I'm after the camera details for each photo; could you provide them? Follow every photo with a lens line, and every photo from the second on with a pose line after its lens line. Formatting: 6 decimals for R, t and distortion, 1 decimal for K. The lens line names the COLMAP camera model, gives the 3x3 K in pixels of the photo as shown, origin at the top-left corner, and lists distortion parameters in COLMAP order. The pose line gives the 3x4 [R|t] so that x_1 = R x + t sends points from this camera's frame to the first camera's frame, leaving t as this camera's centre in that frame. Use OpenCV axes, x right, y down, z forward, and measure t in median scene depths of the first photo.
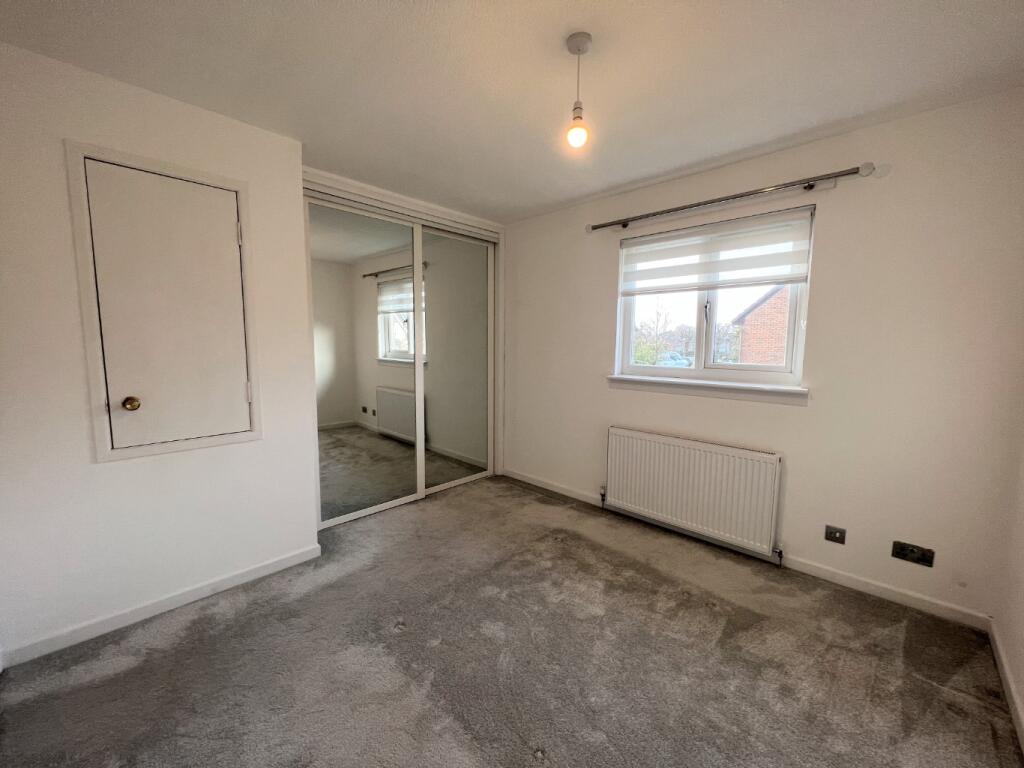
lens RADIAL K [[409.4, 0, 512.0], [0, 409.4, 384.0], [0, 0, 1]] dist [0.007383, 0.000011]
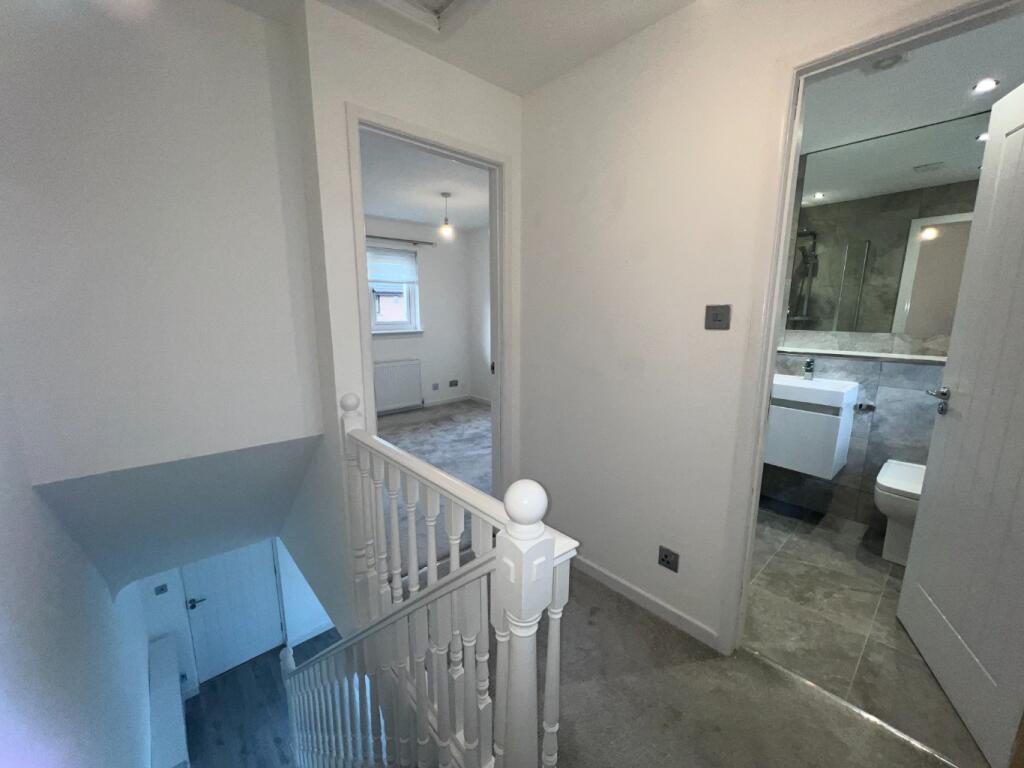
lens RADIAL K [[409.4, 0, 512.0], [0, 409.4, 384.0], [0, 0, 1]] dist [0.007383, 0.000011]
pose [[0.080894, -0.188696, 0.978698, -1.672260], [0.104880, 0.978077, 0.179907, -0.056208], [-0.991189, 0.088092, 0.098911, 0.284504]]
